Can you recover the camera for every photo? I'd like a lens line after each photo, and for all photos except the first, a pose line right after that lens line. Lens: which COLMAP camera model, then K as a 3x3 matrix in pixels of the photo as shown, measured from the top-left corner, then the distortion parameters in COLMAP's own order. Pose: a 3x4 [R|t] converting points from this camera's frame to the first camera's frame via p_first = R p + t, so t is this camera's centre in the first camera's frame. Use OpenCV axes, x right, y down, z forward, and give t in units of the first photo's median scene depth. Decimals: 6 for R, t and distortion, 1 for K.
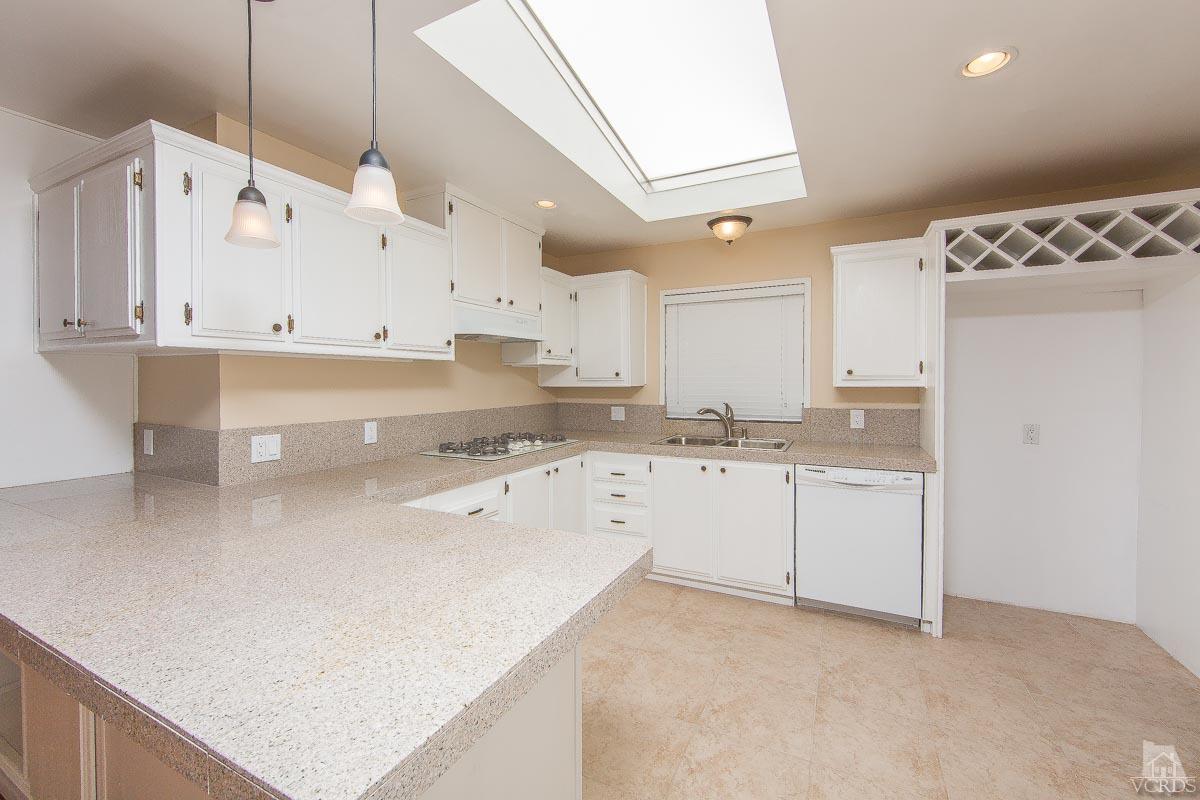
lens RADIAL K [[477.7, 0, 609.6], [0, 477.7, 384.4], [0, 0, 1]] dist [0.000494, -0.002403]
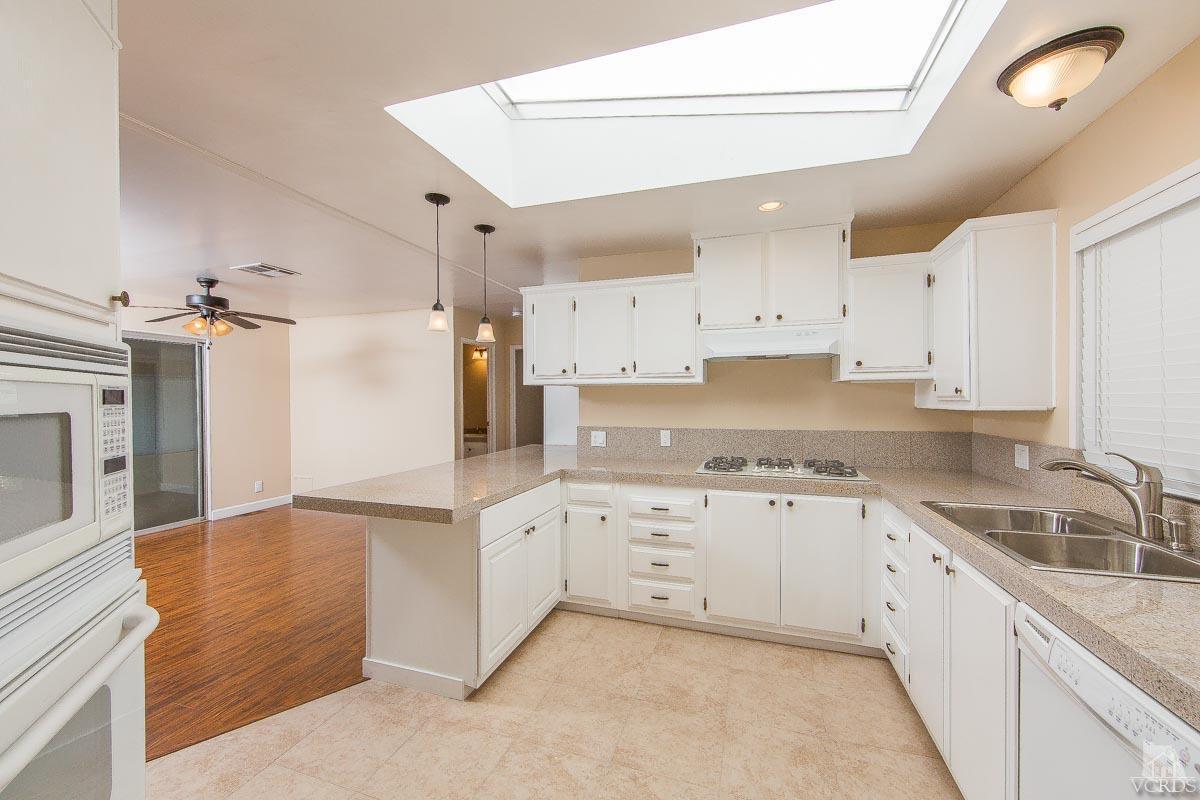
lens RADIAL K [[477.7, 0, 591.4], [0, 477.7, 402.7], [0, 0, 1]] dist [0.000494, -0.002403]
pose [[0.126701, 0.007214, -0.991915, 0.811133], [-0.009072, 0.999940, 0.006113, -0.007103], [0.991900, 0.008224, 0.126758, 0.611149]]
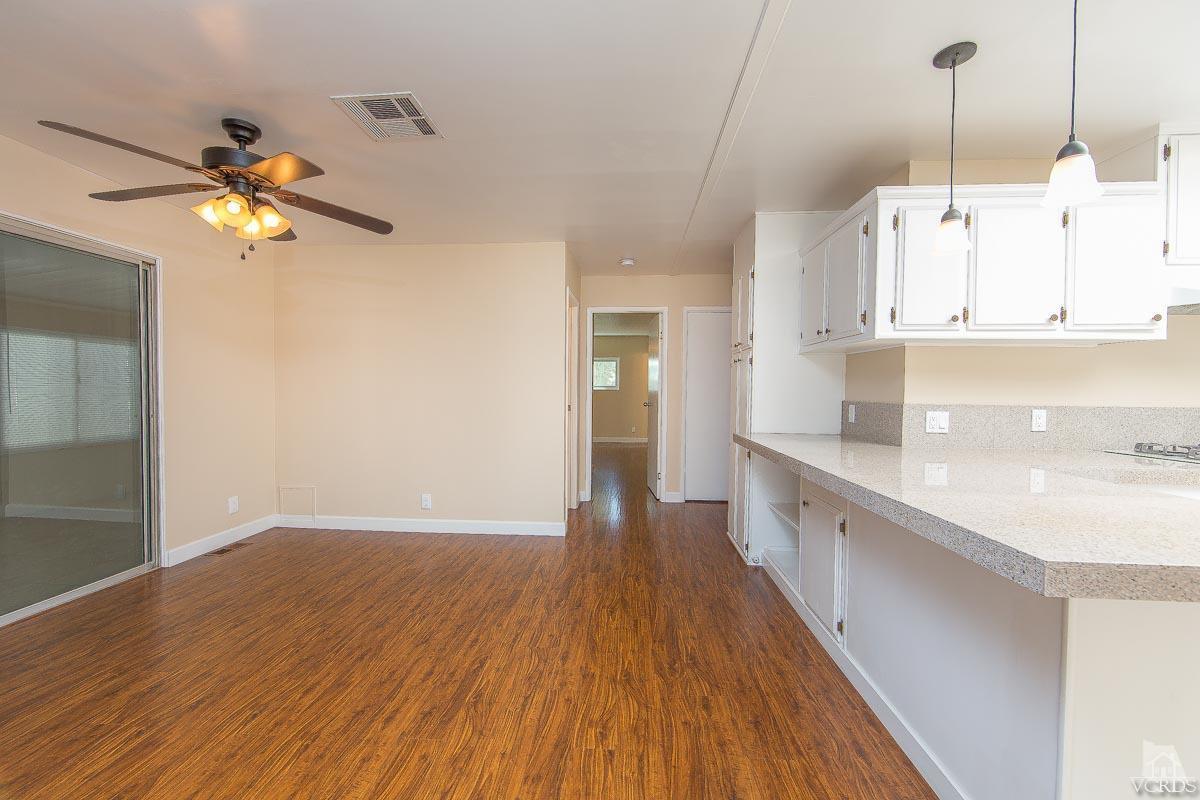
lens RADIAL K [[477.7, 0, 600.1], [0, 477.7, 403.5], [0, 0, 1]] dist [0.000494, -0.002403]
pose [[0.376423, 0.028776, -0.926001, 0.070198], [-0.021508, 0.999520, 0.022318, 0.063310], [0.926198, 0.011516, 0.376861, -0.210064]]
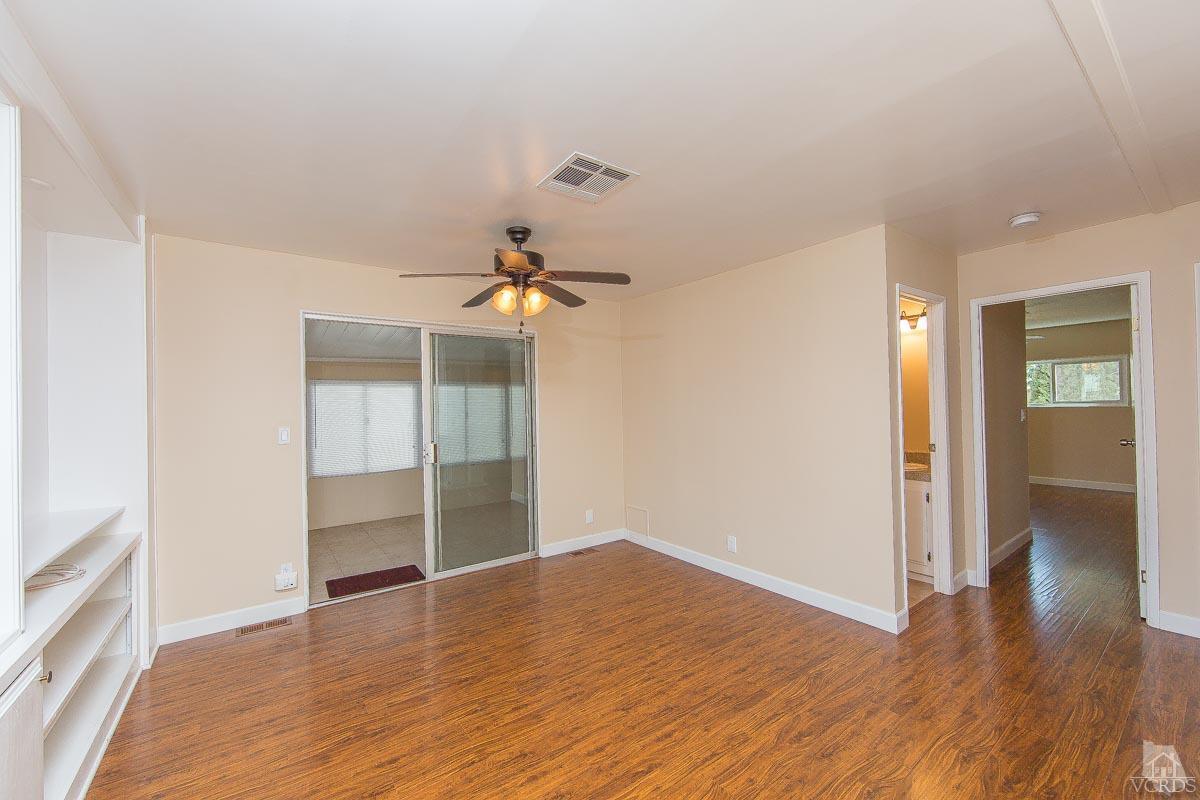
lens RADIAL K [[477.7, 0, 588.8], [0, 477.7, 408.1], [0, 0, 1]] dist [0.000494, -0.002403]
pose [[-0.482294, 0.018862, -0.875806, -0.100062], [0.007541, 0.999821, 0.017380, -0.015520], [0.875977, 0.001778, -0.482350, 0.177747]]
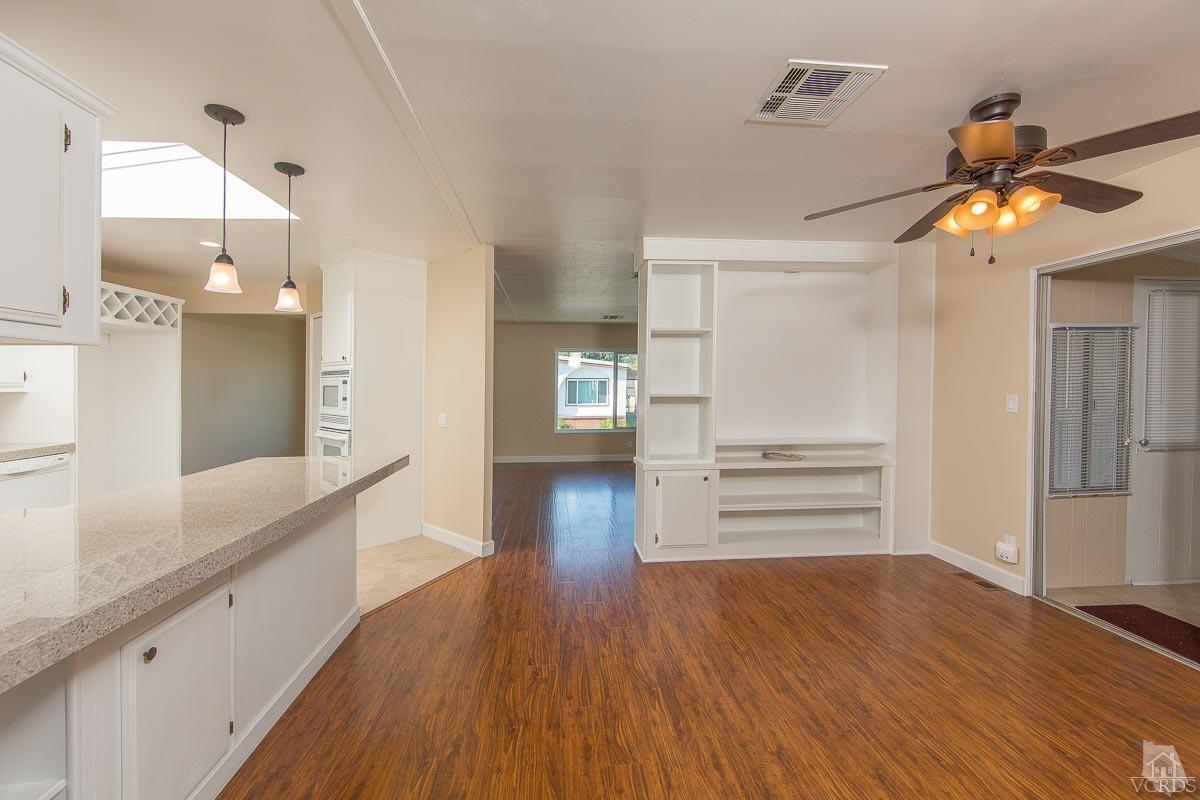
lens RADIAL K [[477.7, 0, 585.3], [0, 477.7, 384.6], [0, 0, 1]] dist [0.000494, -0.002403]
pose [[-0.497360, 0.006219, 0.867522, -1.307643], [0.018764, 0.999817, 0.003590, 0.010169], [-0.867342, 0.018064, -0.497385, 0.383777]]
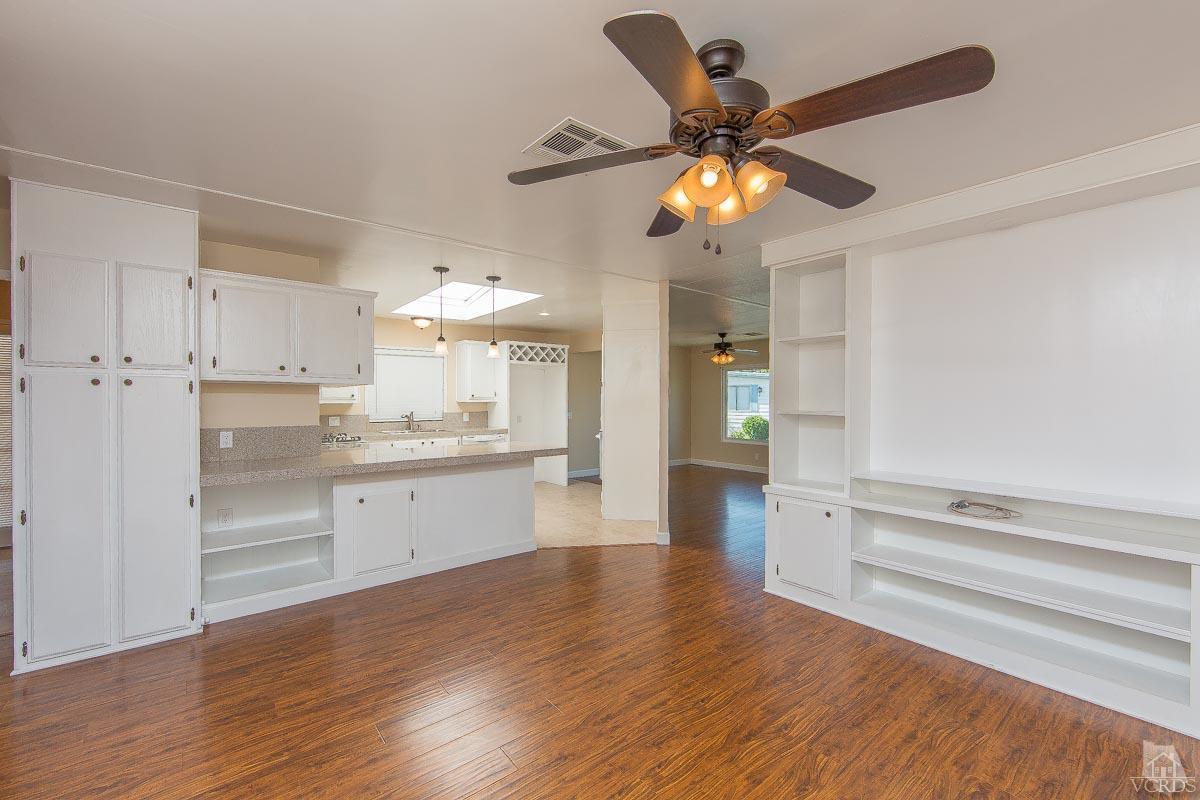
lens RADIAL K [[477.7, 0, 588.0], [0, 477.7, 398.6], [0, 0, 1]] dist [0.000494, -0.002403]
pose [[0.435138, 0.002976, 0.900359, -1.564296], [0.012264, 0.999882, -0.009232, 0.019674], [-0.900280, 0.015059, 0.435051, -0.593838]]
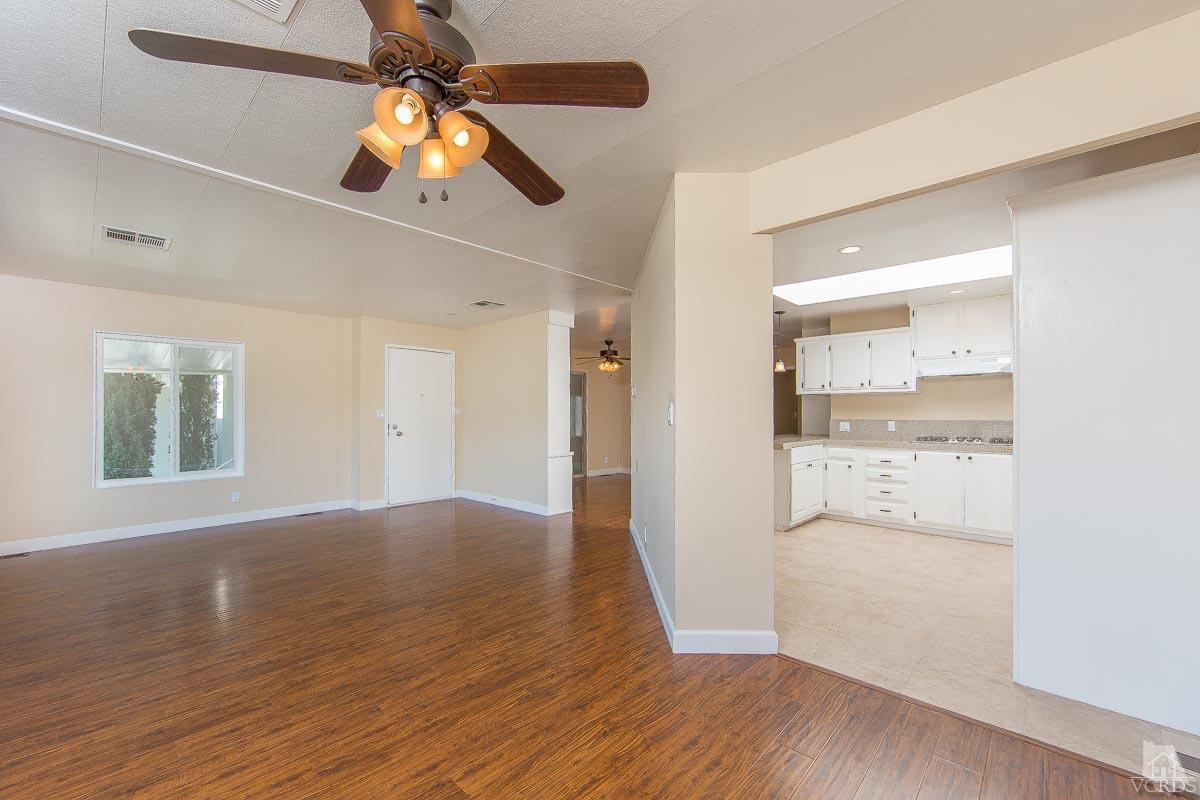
lens RADIAL K [[477.7, 0, 593.0], [0, 477.7, 416.6], [0, 0, 1]] dist [0.000494, -0.002403]
pose [[-0.296325, 0.004068, -0.955078, 1.996196], [-0.012443, 0.999890, 0.008119, 0.055644], [0.955006, 0.014290, -0.296242, 0.332733]]
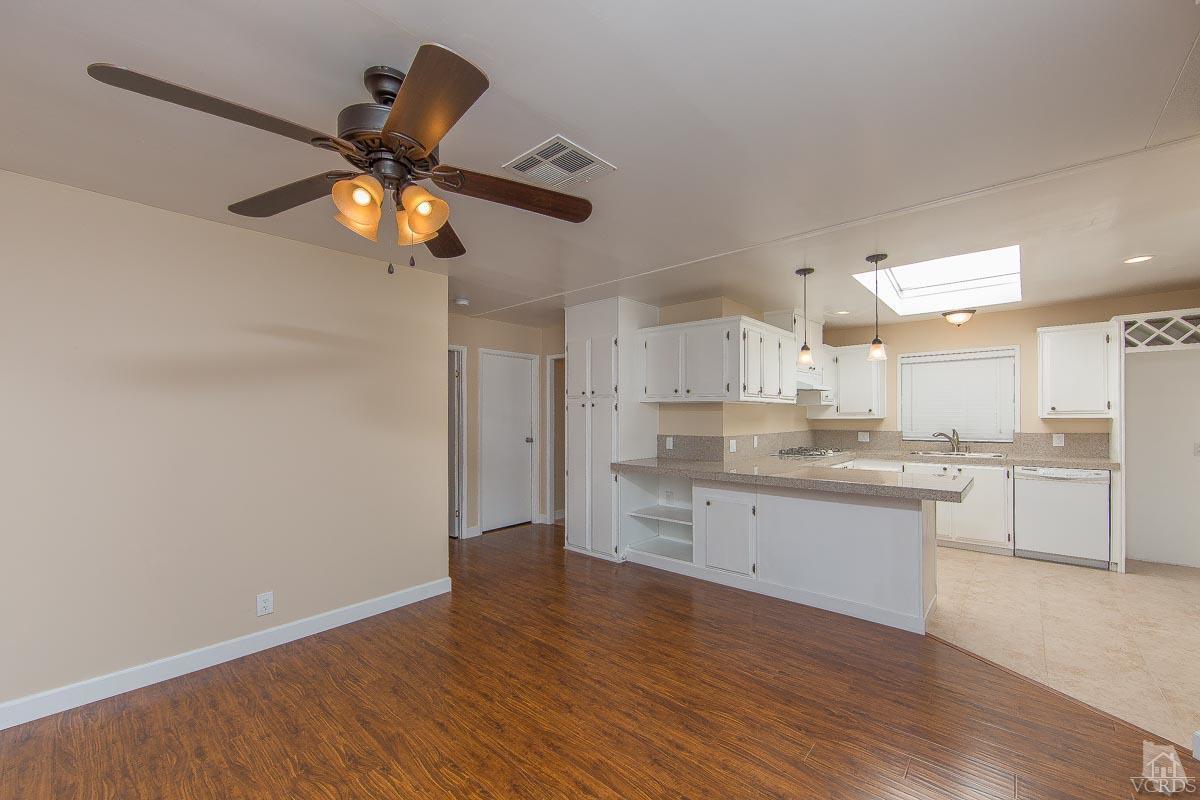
lens RADIAL K [[477.7, 0, 615.3], [0, 477.7, 413.2], [0, 0, 1]] dist [0.000494, -0.002403]
pose [[0.969139, -0.000378, -0.246516, -0.571224], [-0.003954, 0.999846, -0.017077, 0.024320], [0.246484, 0.017525, 0.968988, -0.985048]]
